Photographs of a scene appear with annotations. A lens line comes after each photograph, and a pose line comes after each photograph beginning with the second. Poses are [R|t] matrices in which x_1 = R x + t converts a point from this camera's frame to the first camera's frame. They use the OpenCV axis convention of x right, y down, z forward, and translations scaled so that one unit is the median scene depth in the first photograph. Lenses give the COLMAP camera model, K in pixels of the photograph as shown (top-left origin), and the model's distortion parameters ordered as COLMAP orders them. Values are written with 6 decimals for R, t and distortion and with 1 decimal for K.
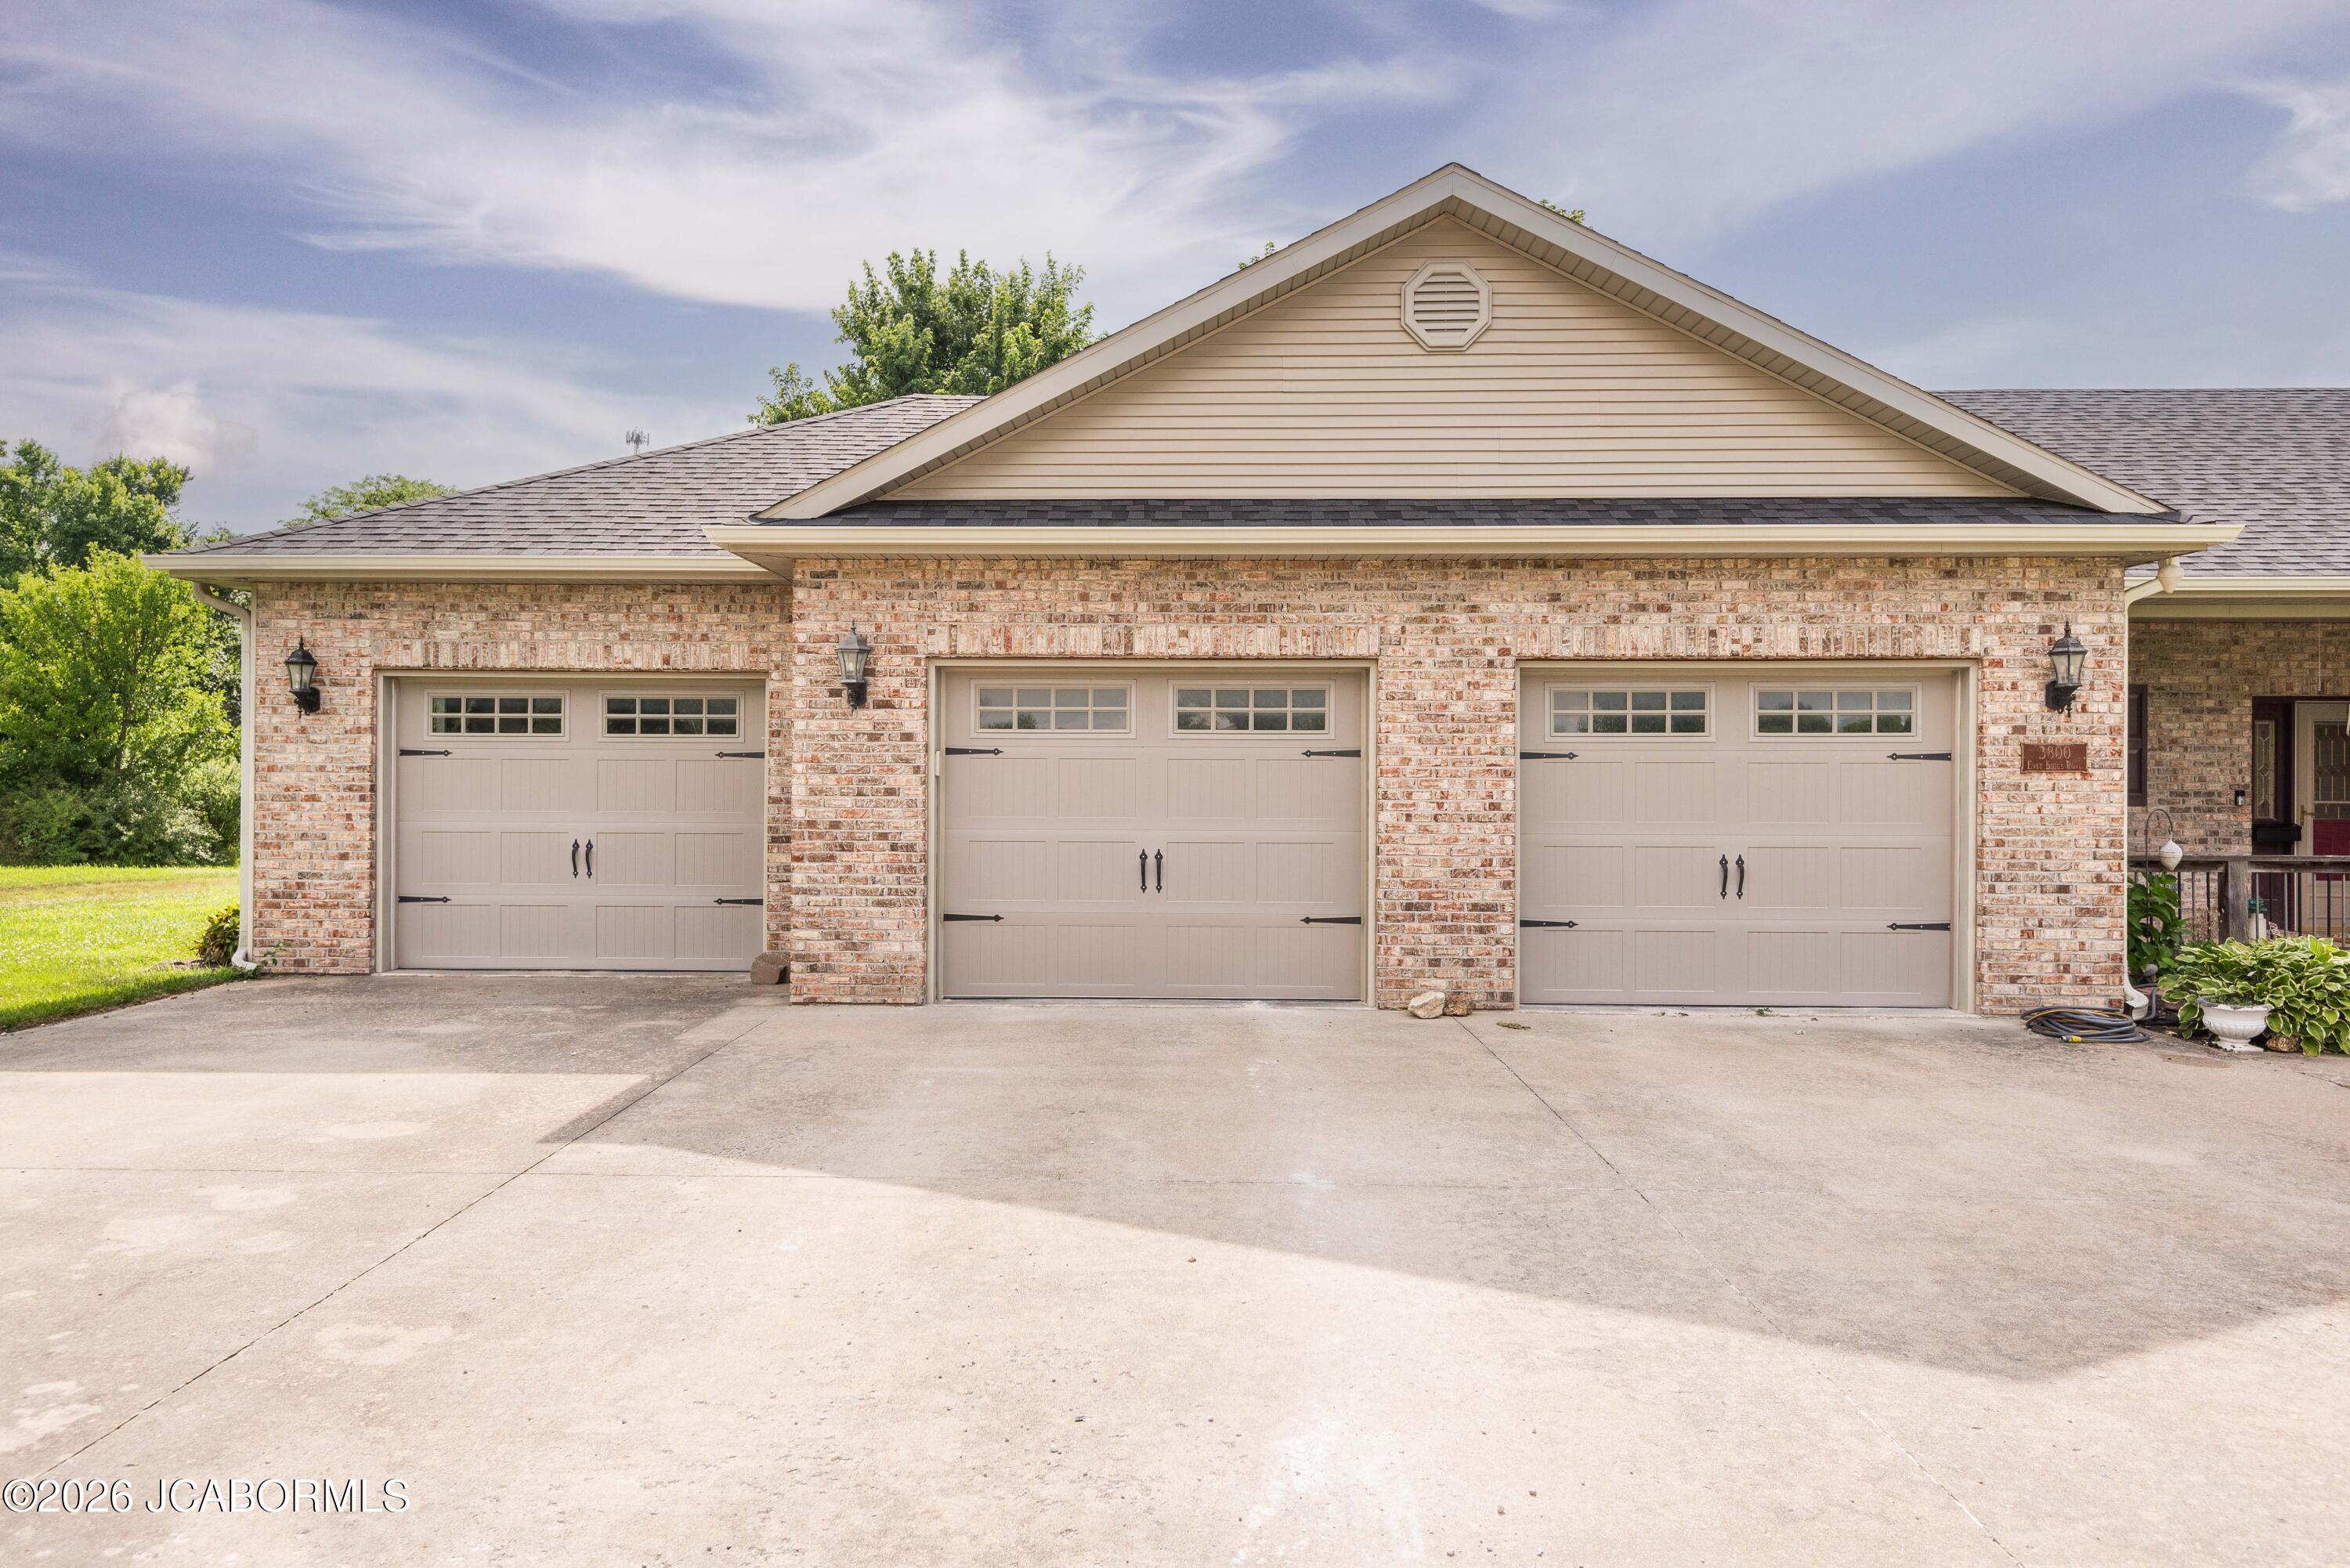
lens RADIAL K [[1573.4, 0, 1157.9], [0, 1573.4, 783.0], [0, 0, 1]] dist [0.038814, -0.033863]
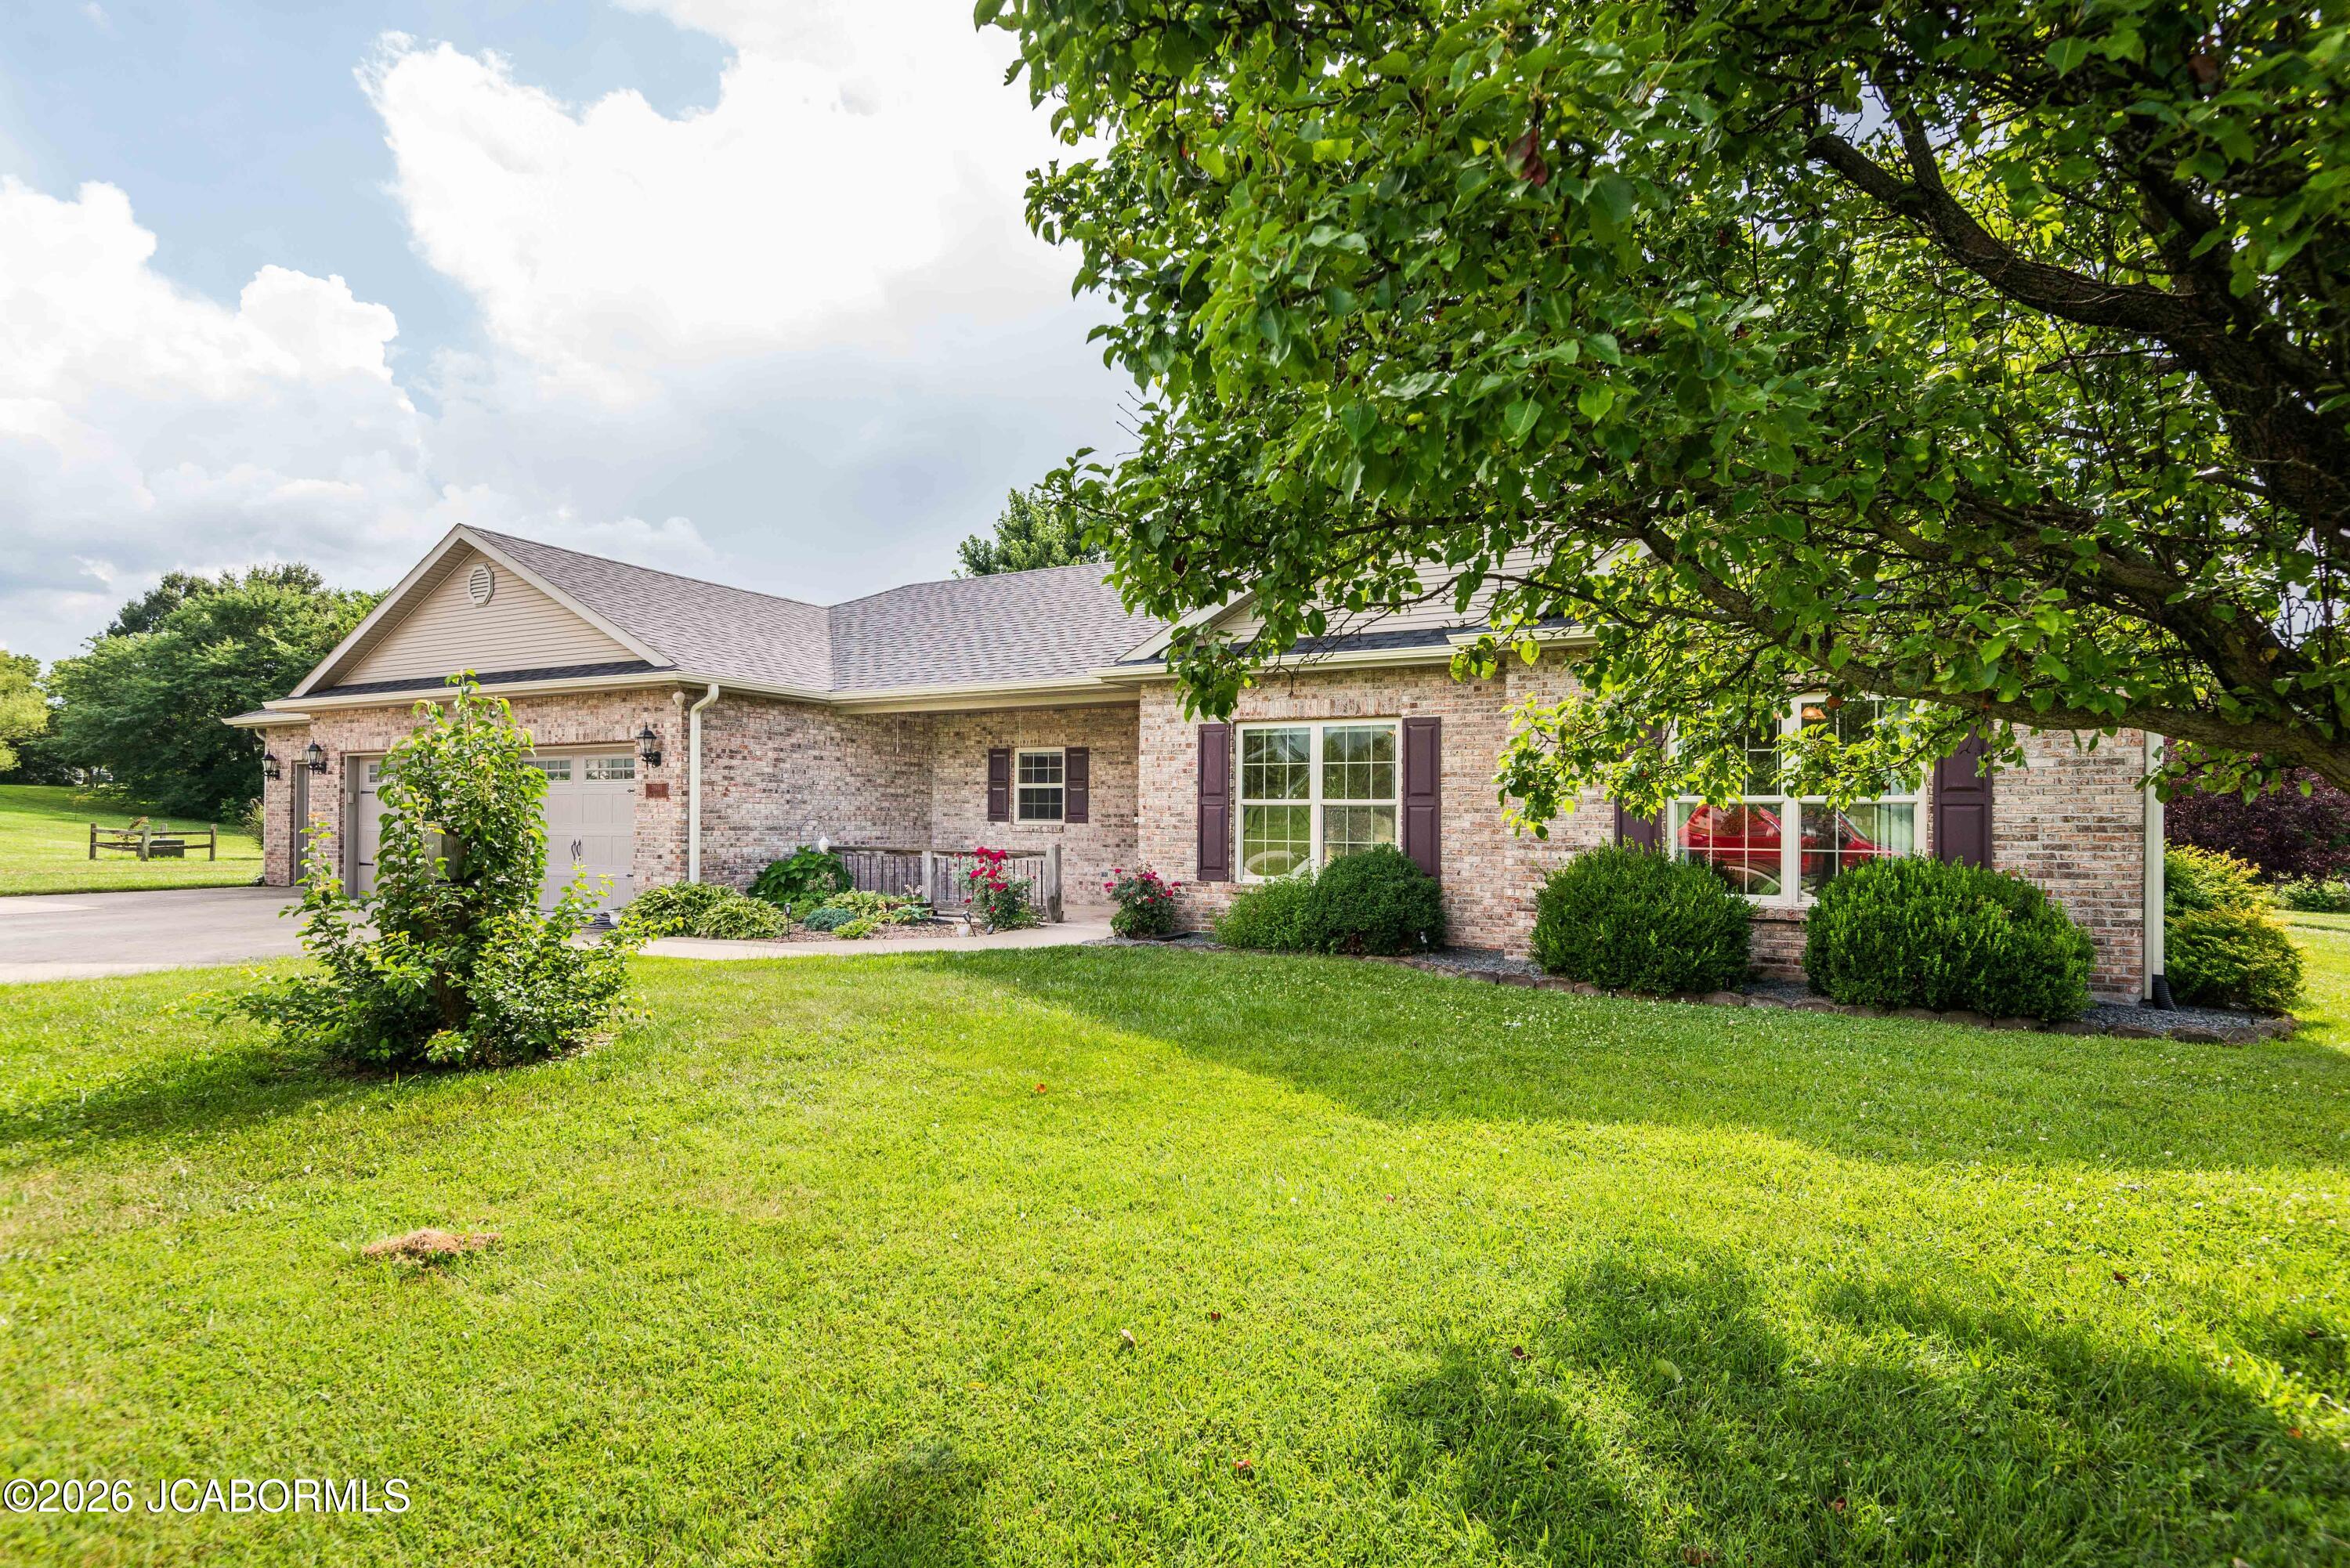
lens RADIAL K [[1164.2, 0, 1184.8], [0, 1164.2, 814.8], [0, 0, 1]] dist [0.002104, -0.000255]
pose [[0.899802, 0.000207, -0.436298, 1.734570], [-0.005255, 0.999933, -0.010361, 0.025165], [0.436267, 0.011616, 0.899742, -0.019667]]
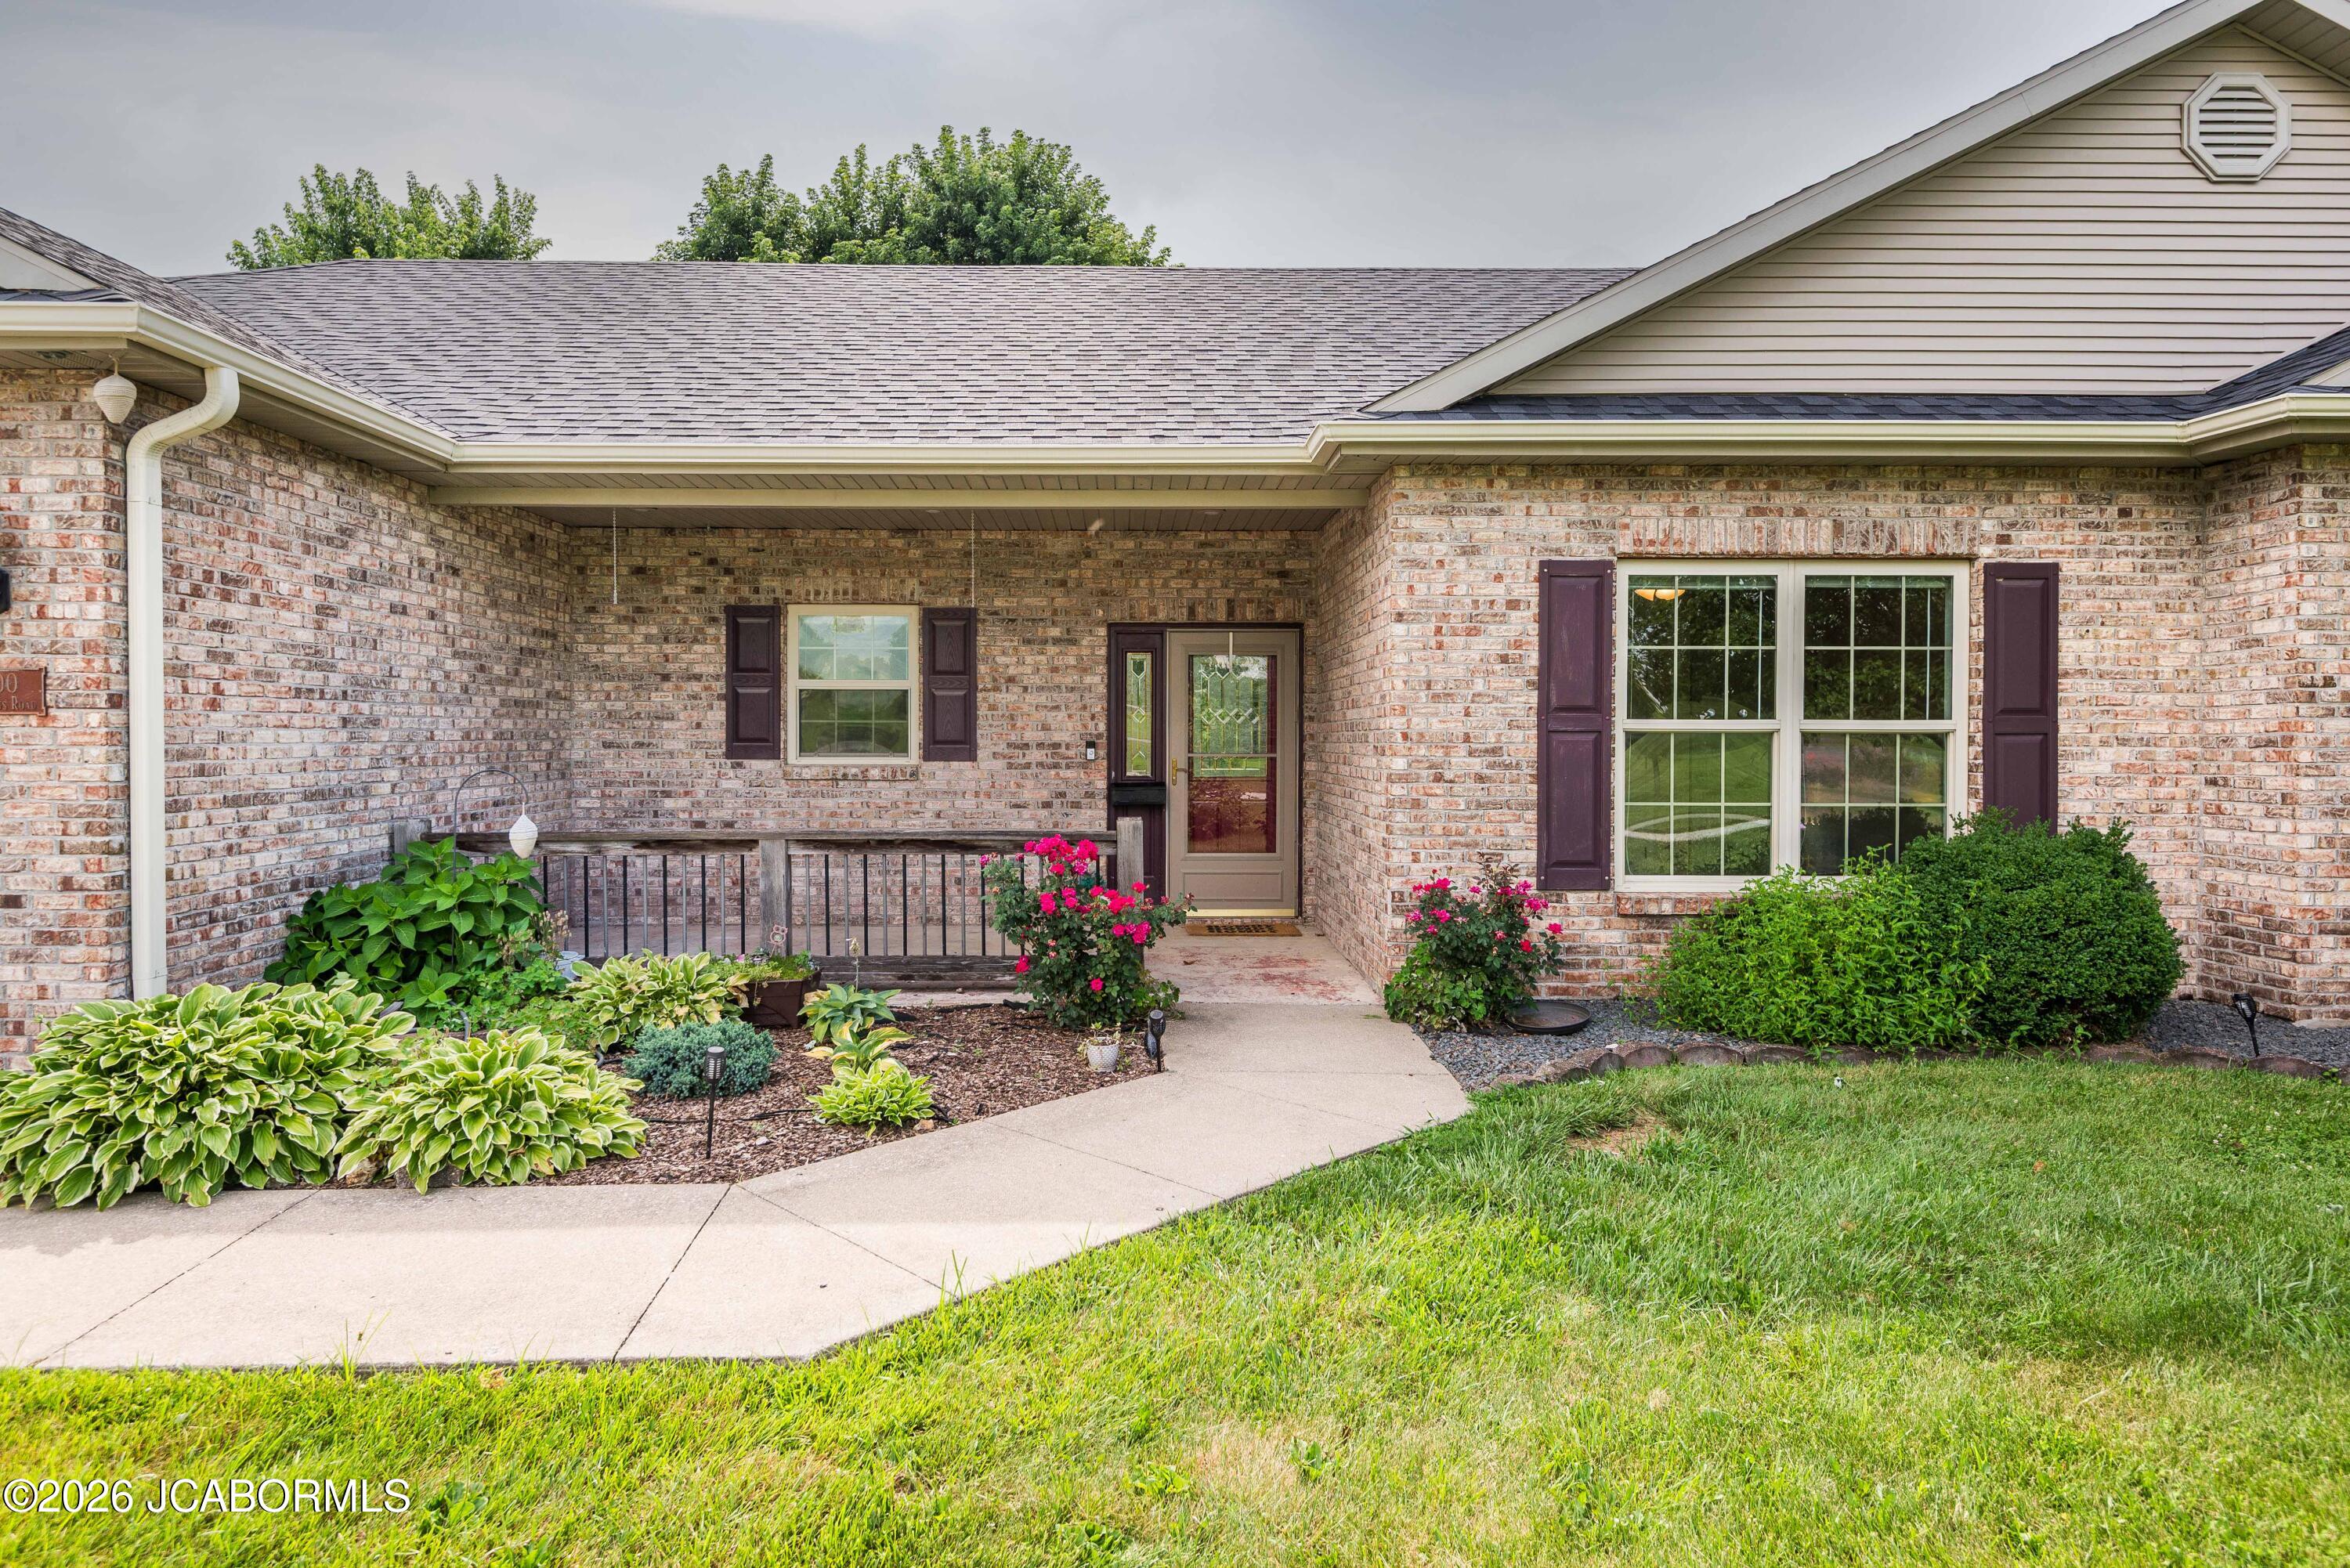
lens RADIAL K [[1430.3, 0, 1162.0], [0, 1430.3, 753.3], [0, 0, 1]] dist [0.015988, -0.002927]
pose [[0.998880, -0.004069, 0.047139, 0.964678], [0.003502, 0.999921, 0.012104, 0.003095], [-0.047184, -0.011926, 0.998815, 0.399221]]
